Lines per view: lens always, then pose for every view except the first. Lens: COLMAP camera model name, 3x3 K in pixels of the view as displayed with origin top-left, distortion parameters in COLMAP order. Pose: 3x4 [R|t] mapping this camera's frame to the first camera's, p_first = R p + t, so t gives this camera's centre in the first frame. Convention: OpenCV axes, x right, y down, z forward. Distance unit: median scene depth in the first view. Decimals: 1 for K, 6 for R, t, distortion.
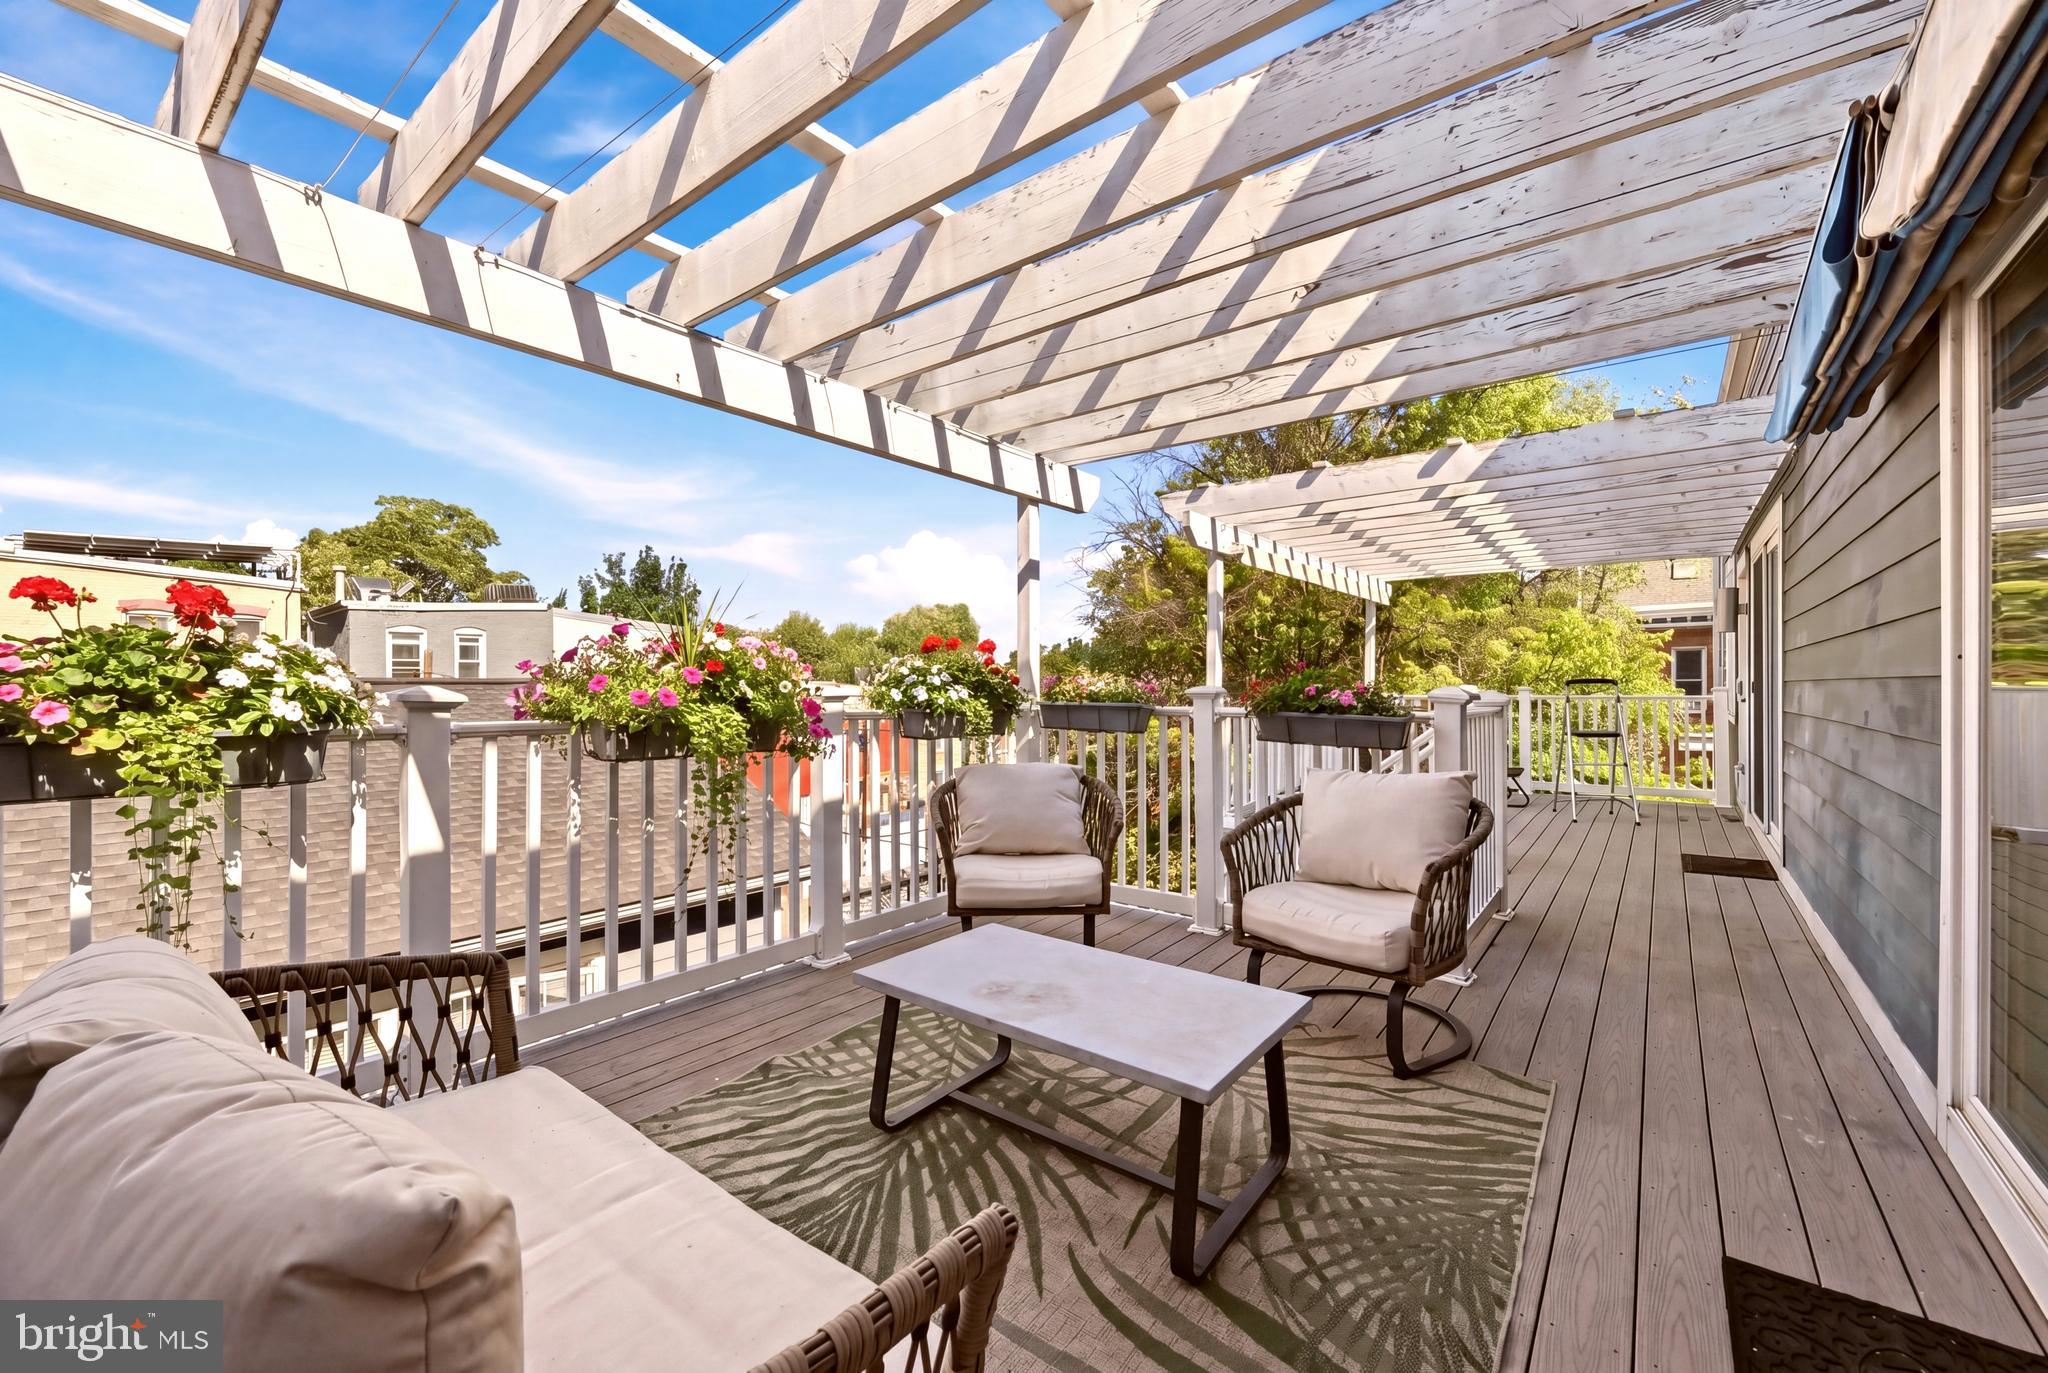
lens RADIAL K [[818.7, 0, 1020.1], [0, 818.7, 687.7], [0, 0, 1]] dist [-0.010625, -0.000629]
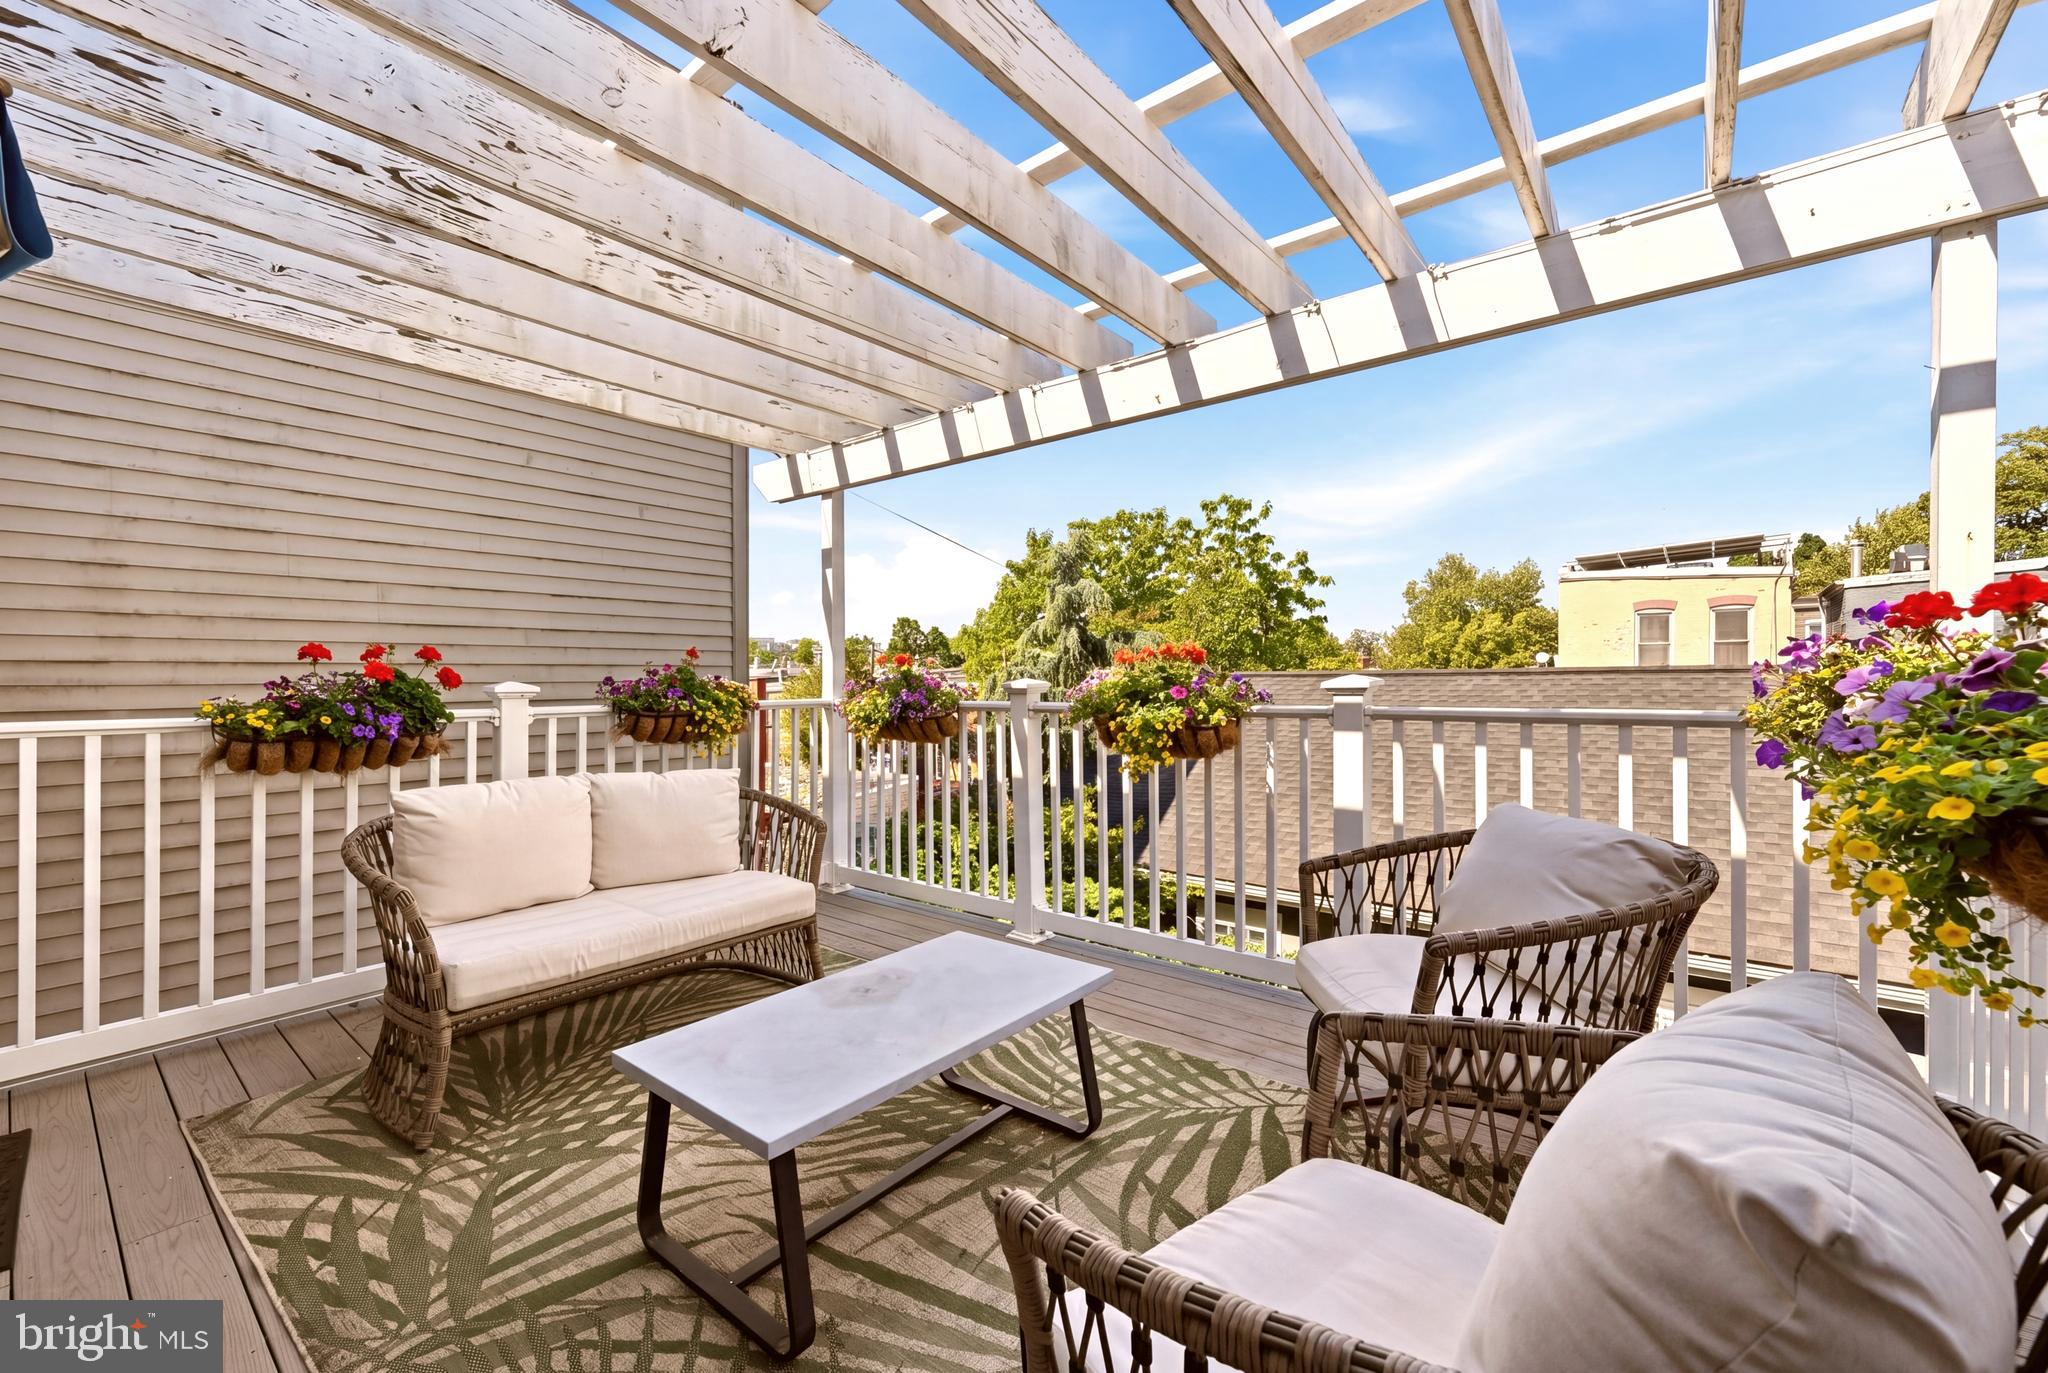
lens RADIAL K [[818.7, 0, 1023.3], [0, 818.7, 678.1], [0, 0, 1]] dist [-0.010625, -0.000629]
pose [[-0.022562, -0.008932, -0.999706, 0.486462], [-0.001803, 0.999959, -0.008894, 0.007664], [0.999744, 0.001602, -0.022577, 0.586277]]
